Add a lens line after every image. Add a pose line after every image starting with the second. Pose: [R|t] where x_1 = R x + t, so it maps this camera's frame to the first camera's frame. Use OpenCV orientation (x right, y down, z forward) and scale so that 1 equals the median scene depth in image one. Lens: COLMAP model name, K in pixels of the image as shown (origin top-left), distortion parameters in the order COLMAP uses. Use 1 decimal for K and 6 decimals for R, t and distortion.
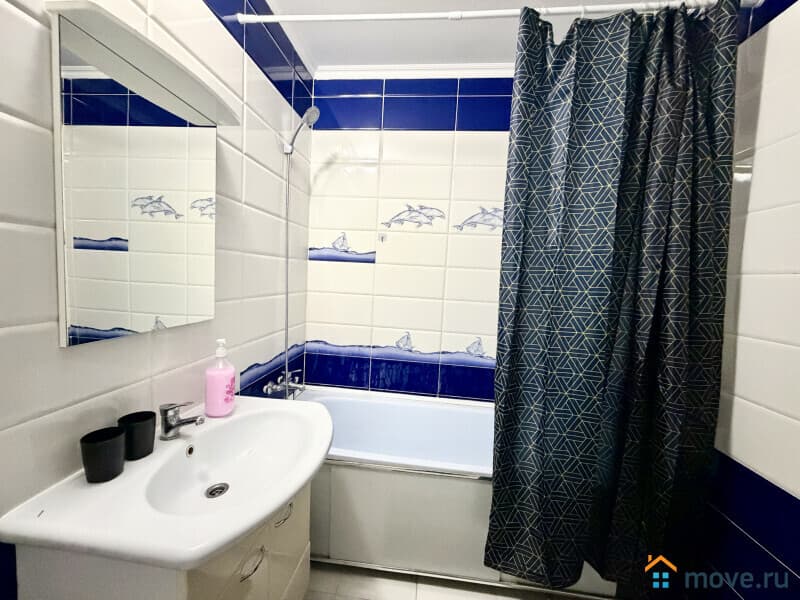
lens RADIAL K [[318.9, 0, 397.0], [0, 318.9, 300.8], [0, 0, 1]] dist [-0.000254, -0.000085]
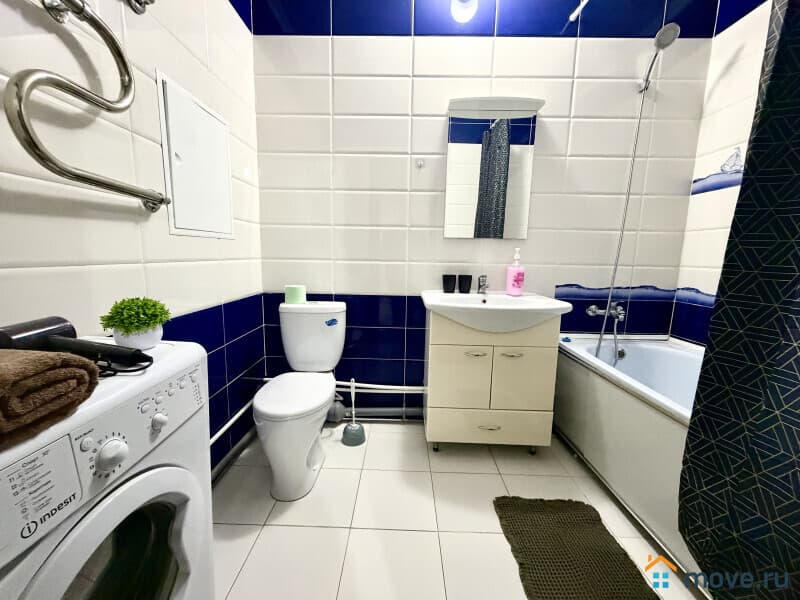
lens RADIAL K [[318.9, 0, 397.0], [0, 318.9, 300.8], [0, 0, 1]] dist [-0.000254, -0.000085]
pose [[0.097511, 0.103321, -0.989857, 0.683224], [-0.090474, 0.991399, 0.094570, 0.190879], [0.991114, 0.080334, 0.106020, 0.157771]]
